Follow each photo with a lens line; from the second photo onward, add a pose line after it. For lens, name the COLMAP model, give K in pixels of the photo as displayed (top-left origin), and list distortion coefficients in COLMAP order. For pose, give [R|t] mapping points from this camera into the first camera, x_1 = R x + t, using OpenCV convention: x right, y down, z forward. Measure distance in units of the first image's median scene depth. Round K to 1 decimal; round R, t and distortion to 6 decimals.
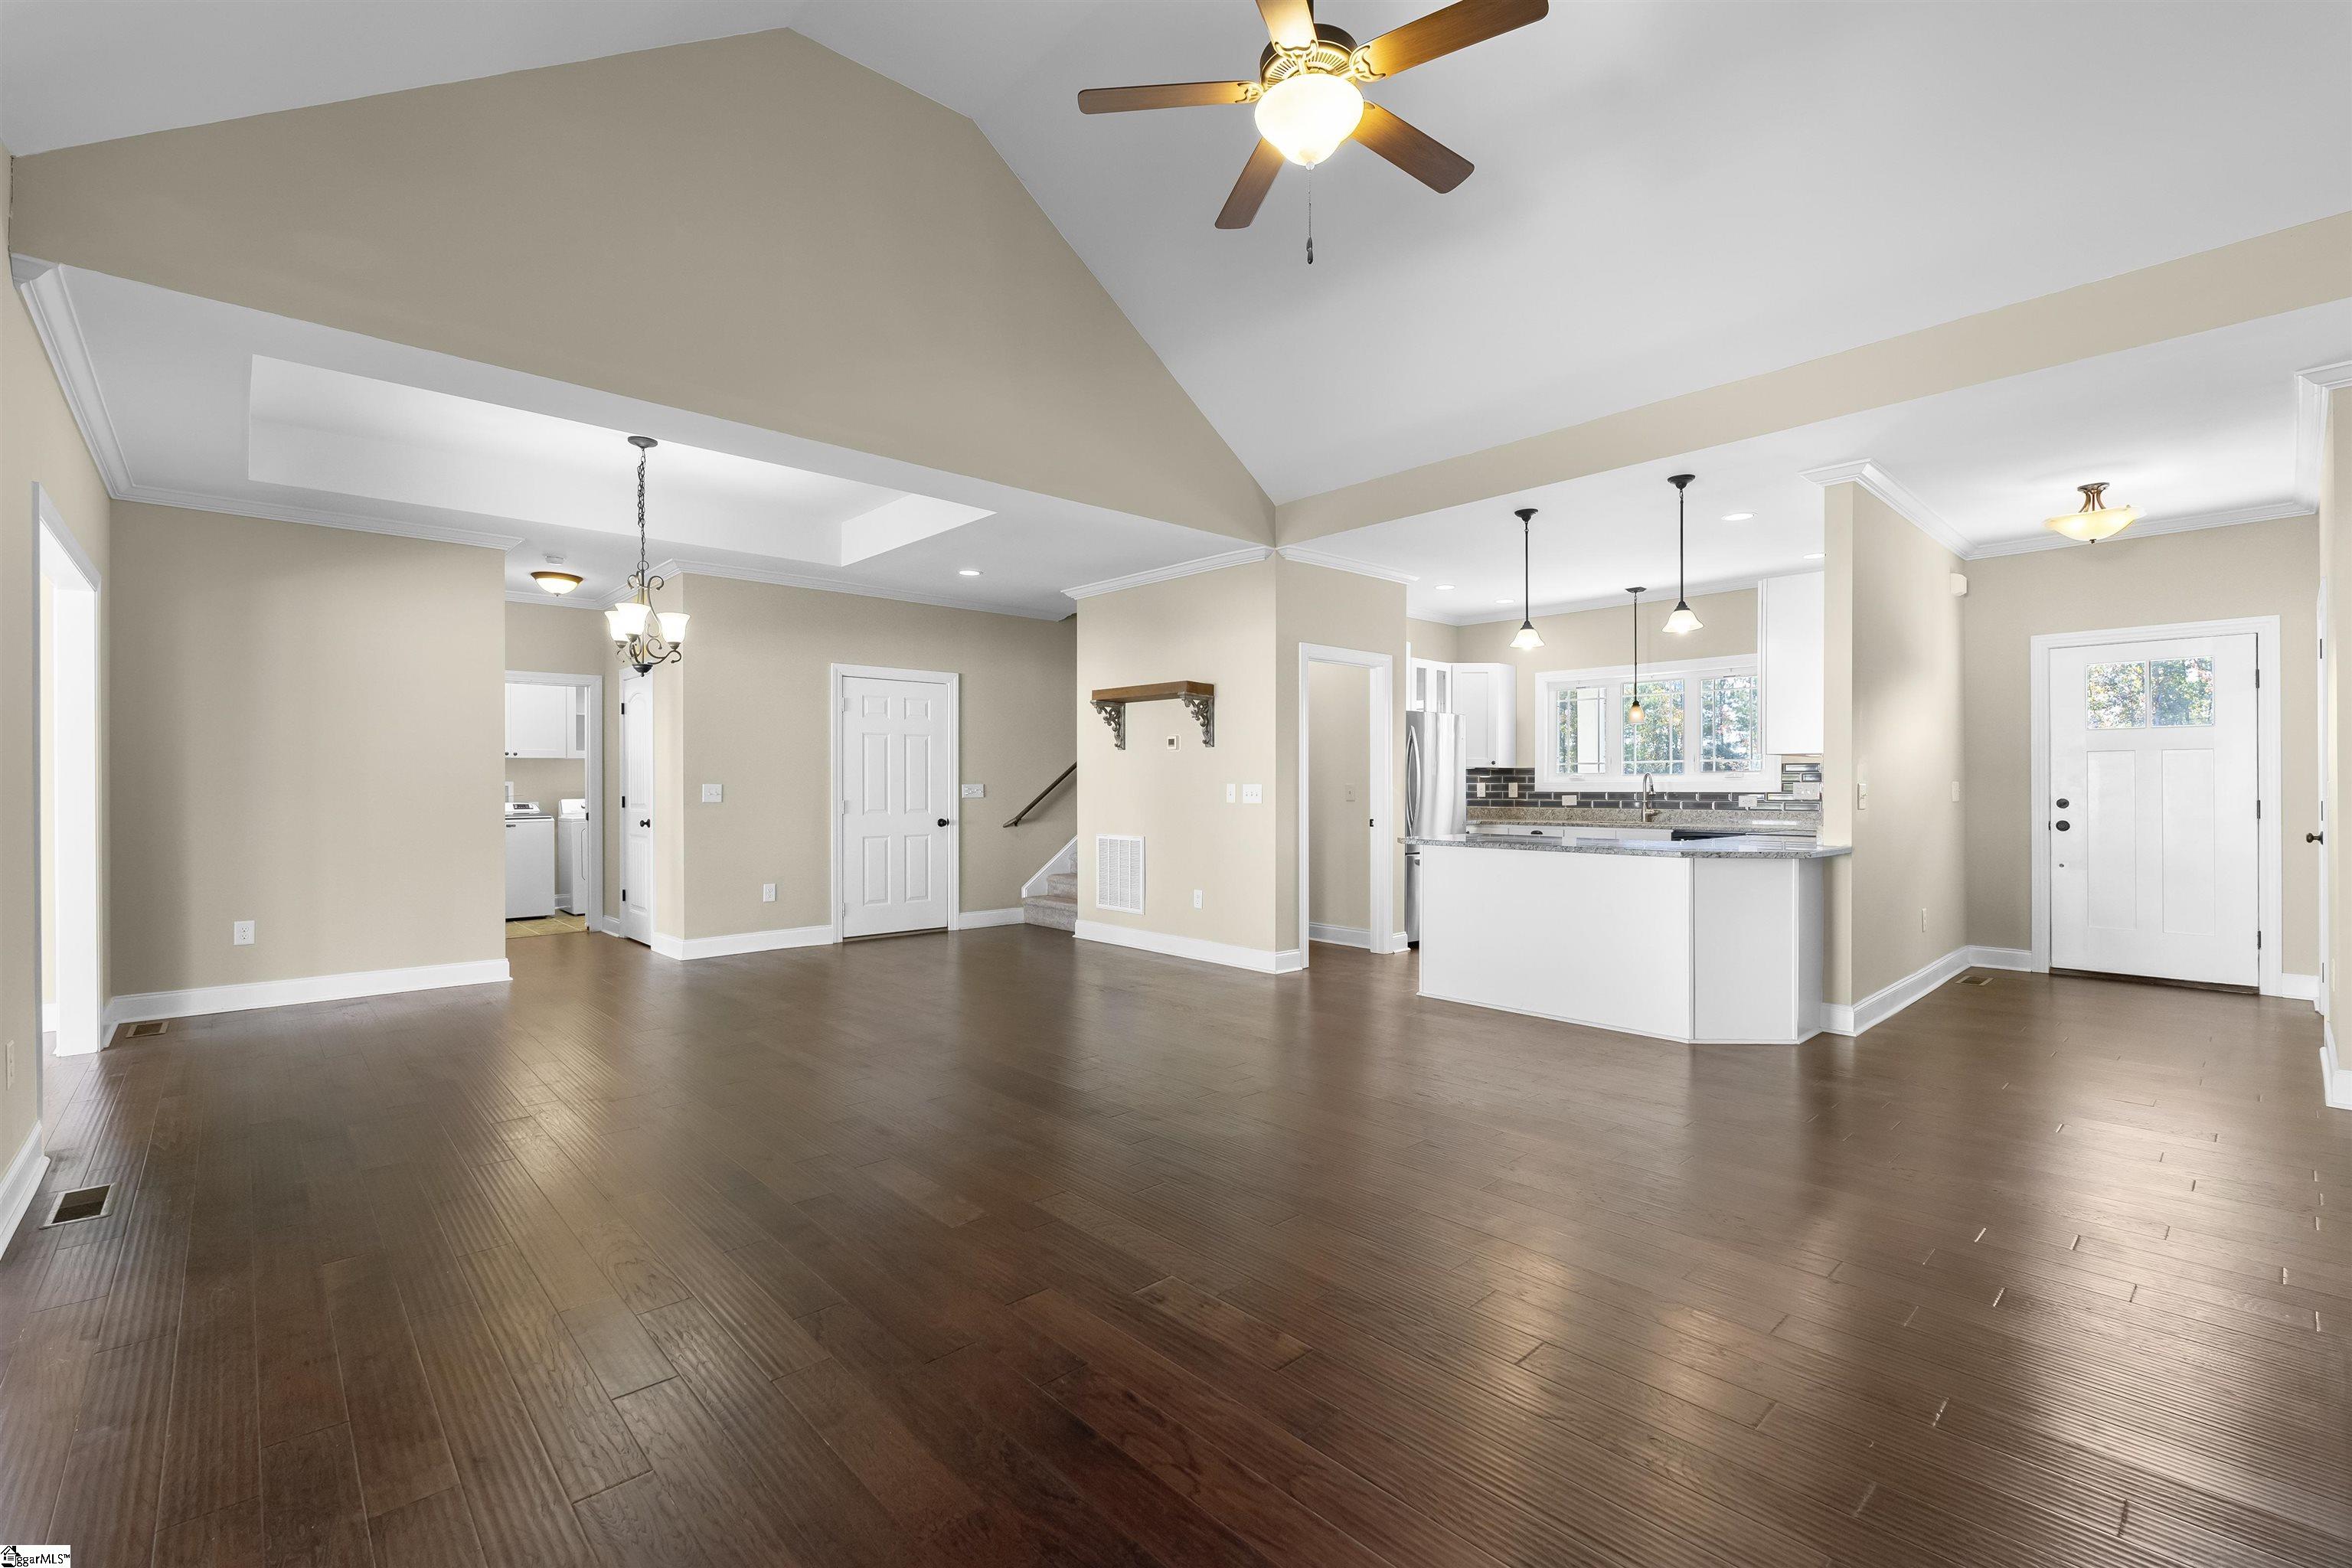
lens RADIAL K [[1030.4, 0, 1176.0], [0, 1030.4, 784.0], [0, 0, 1]] dist [-0.001133, -0.000186]
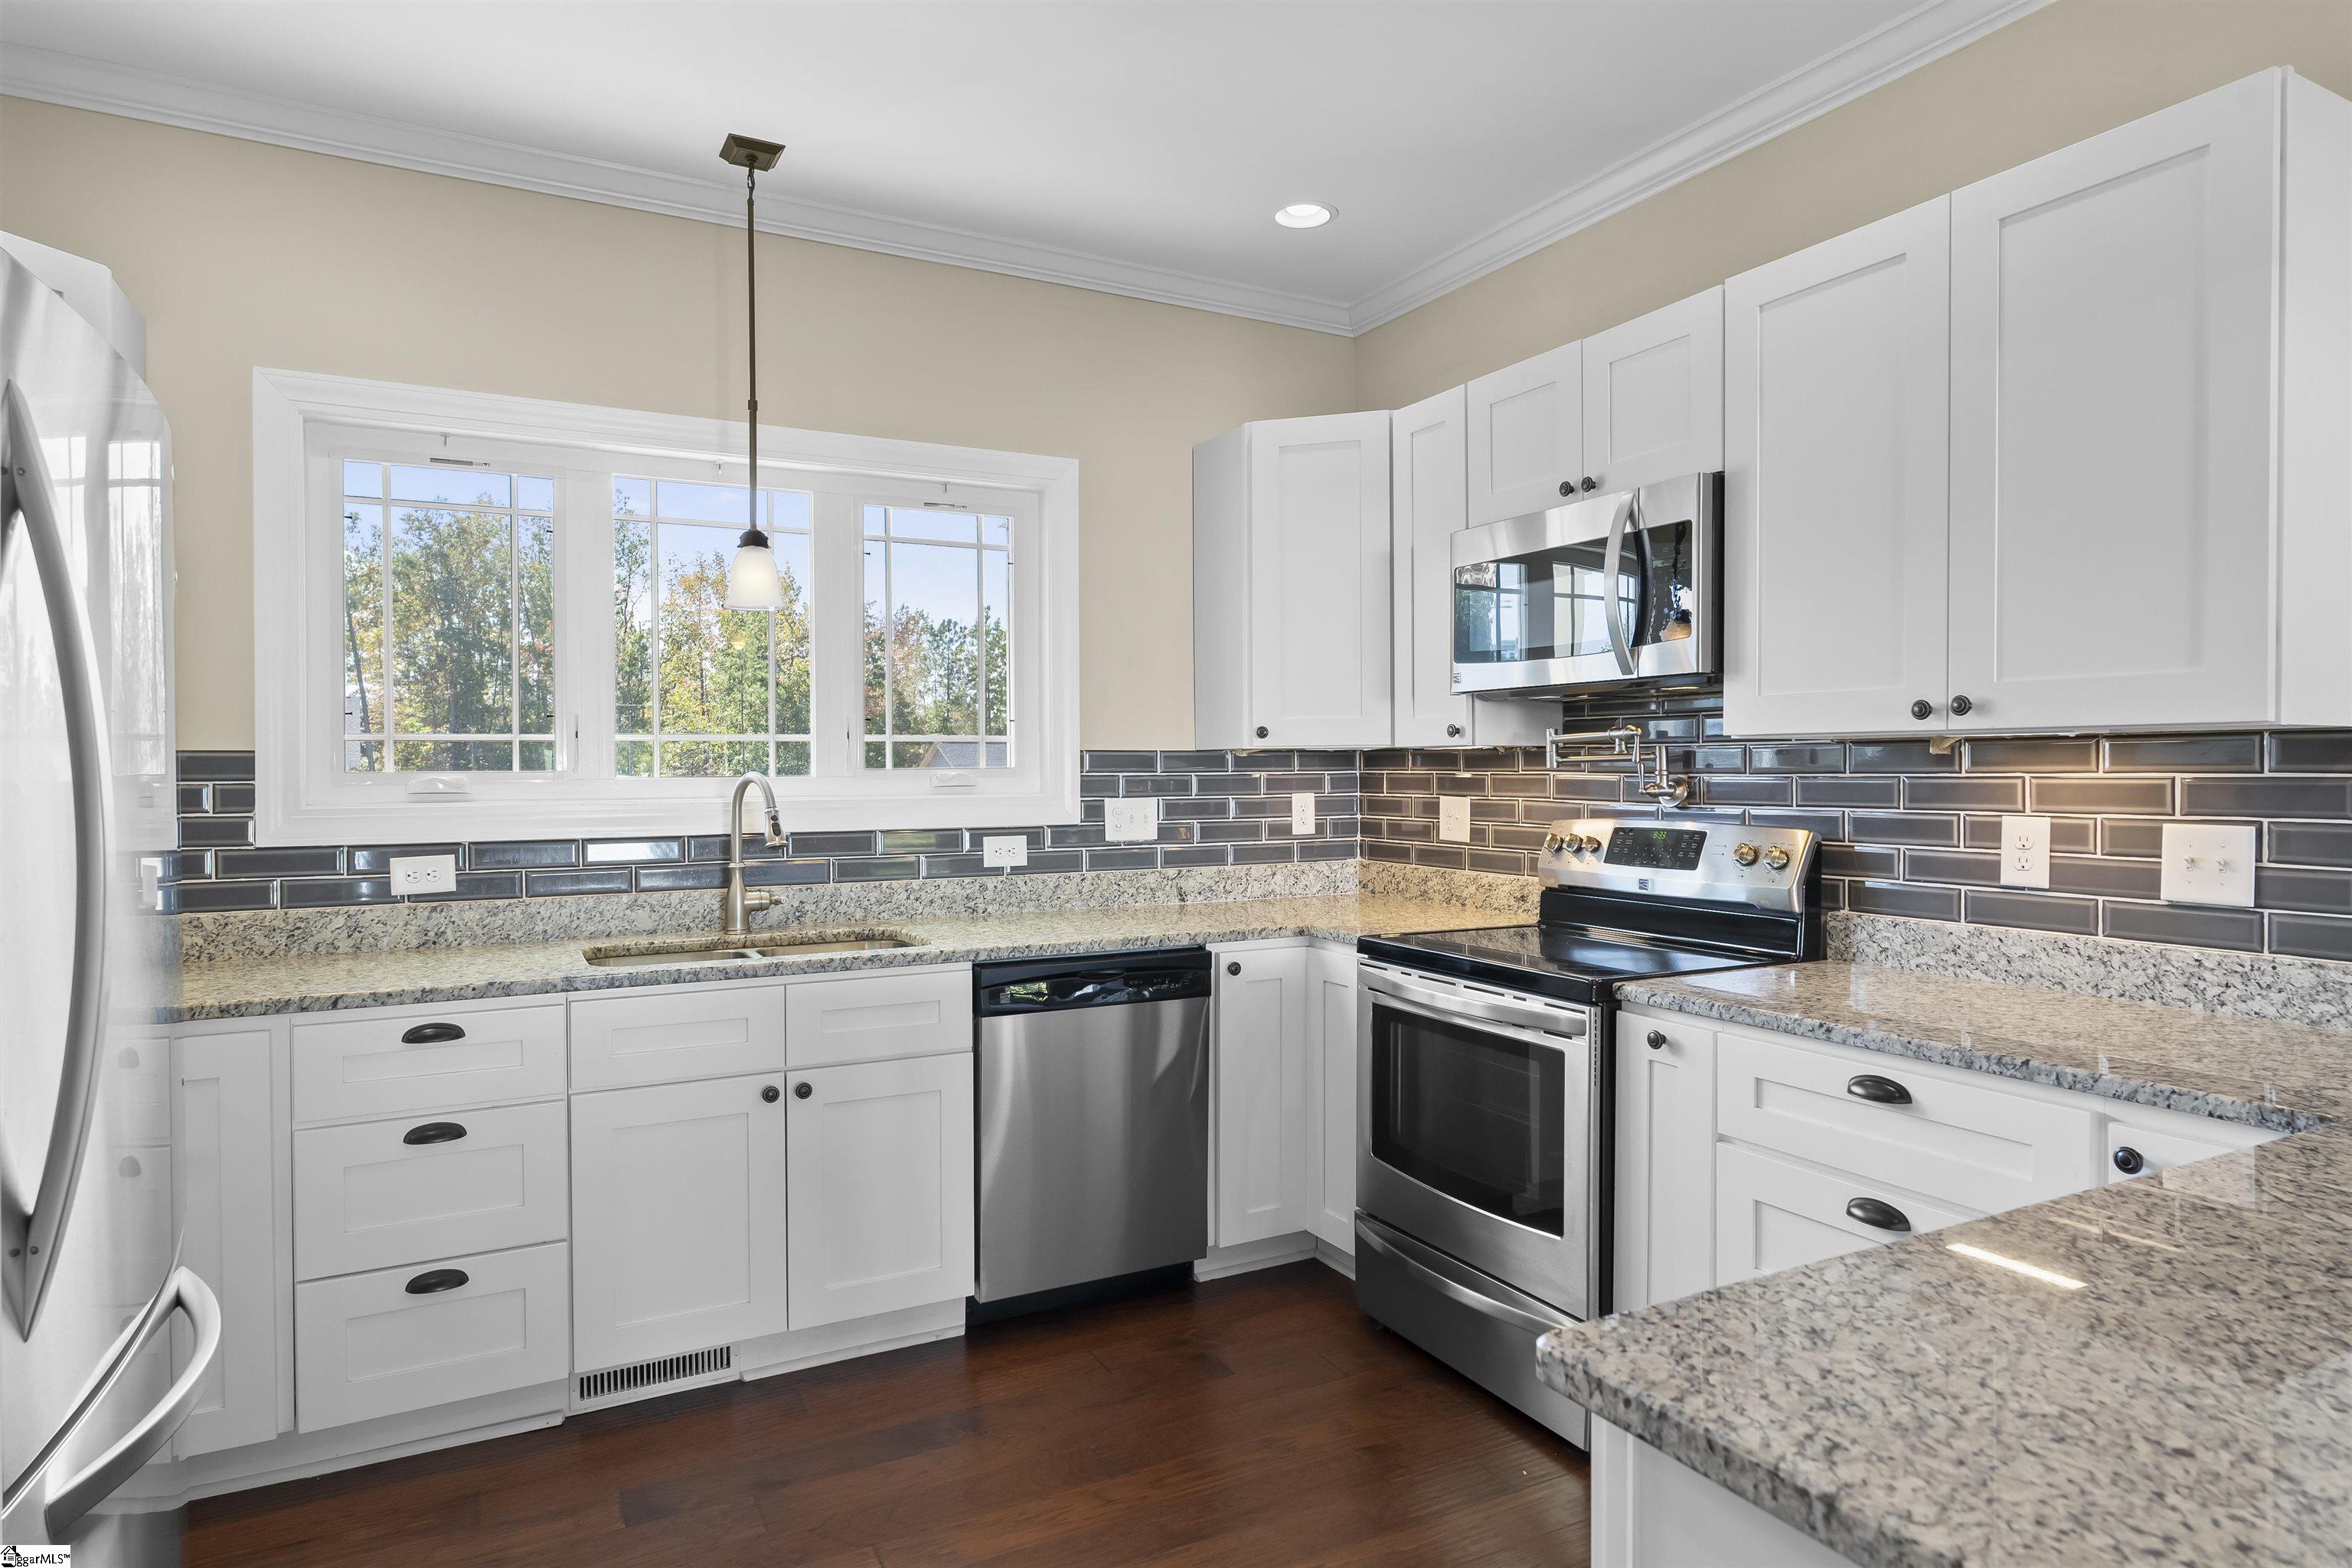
lens RADIAL K [[1307.8, 0, 1176.0], [0, 1307.8, 784.0], [0, 0, 1]] dist [0.000535, 0.000264]
pose [[0.246021, -0.012434, 0.969185, 0.115021], [0.003115, 0.999923, 0.012038, -0.012229], [-0.969260, 0.000057, 0.246040, 0.812266]]
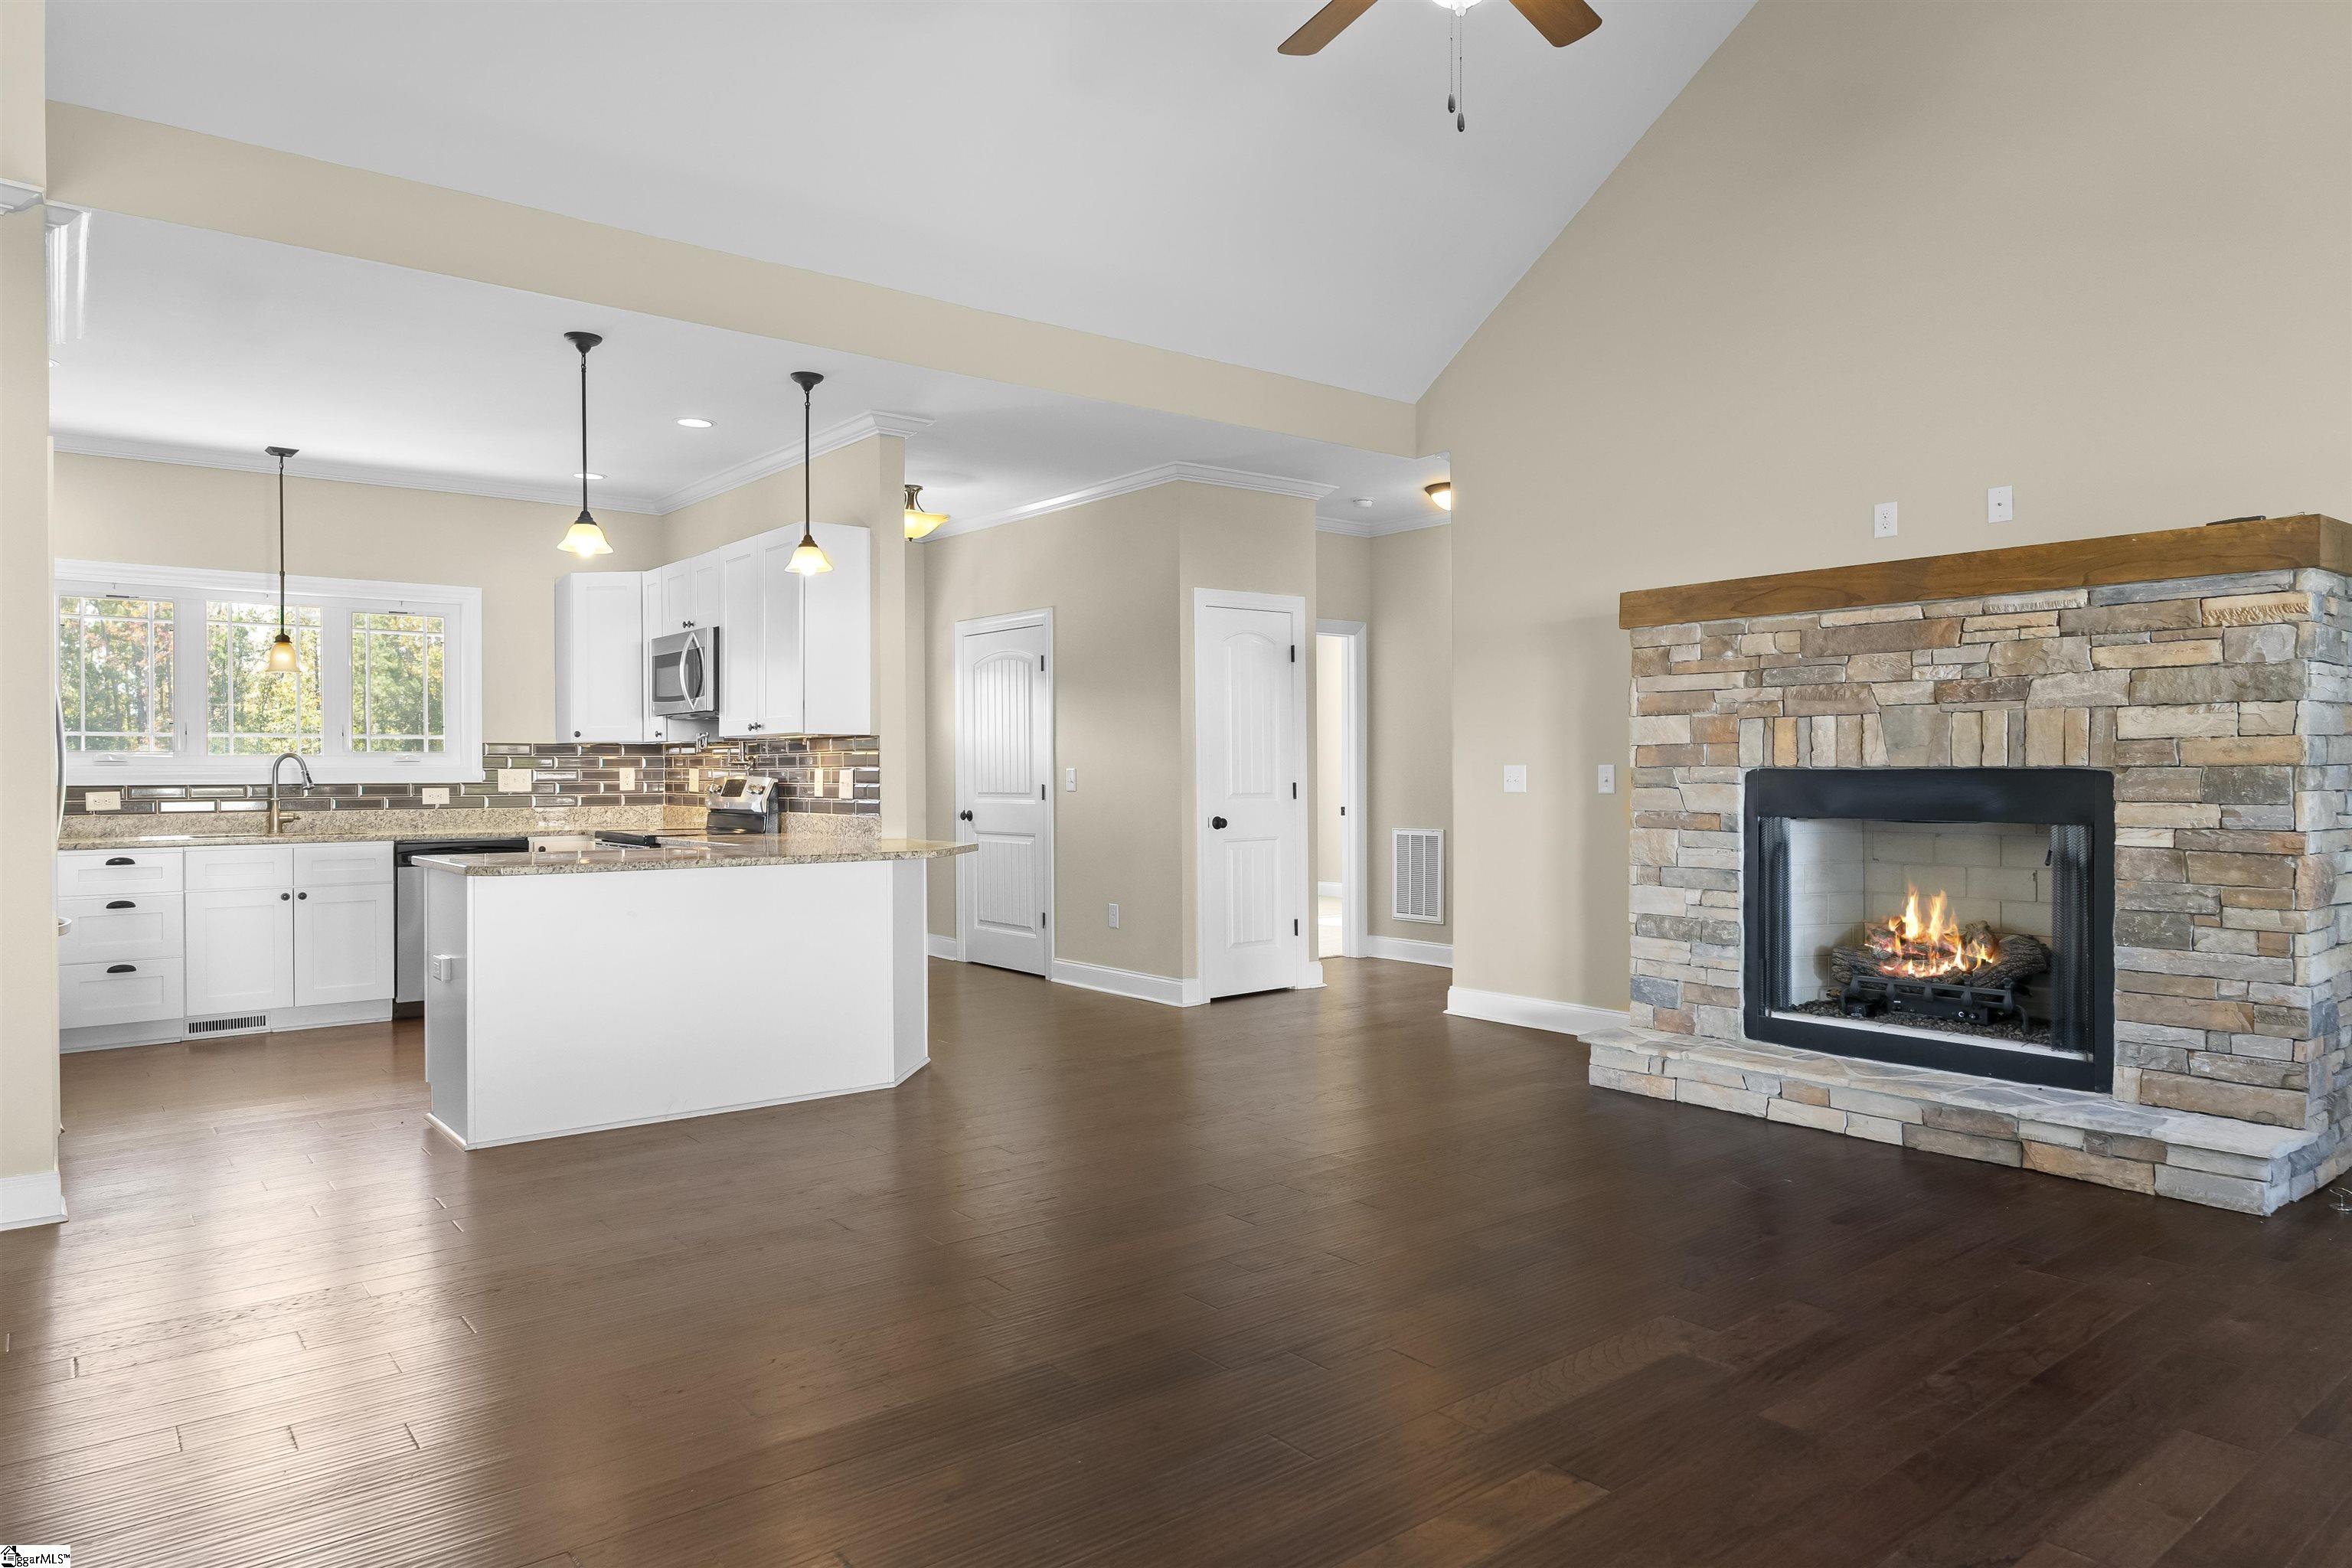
lens RADIAL K [[1450.2, 0, 1176.0], [0, 1450.2, 784.0], [0, 0, 1]] dist [0.006886, -0.000068]
pose [[0.065862, -0.007855, 0.997798, -0.388370], [0.001542, 0.999969, 0.007770, 0.001997], [-0.997828, 0.001027, 0.065872, 0.427219]]
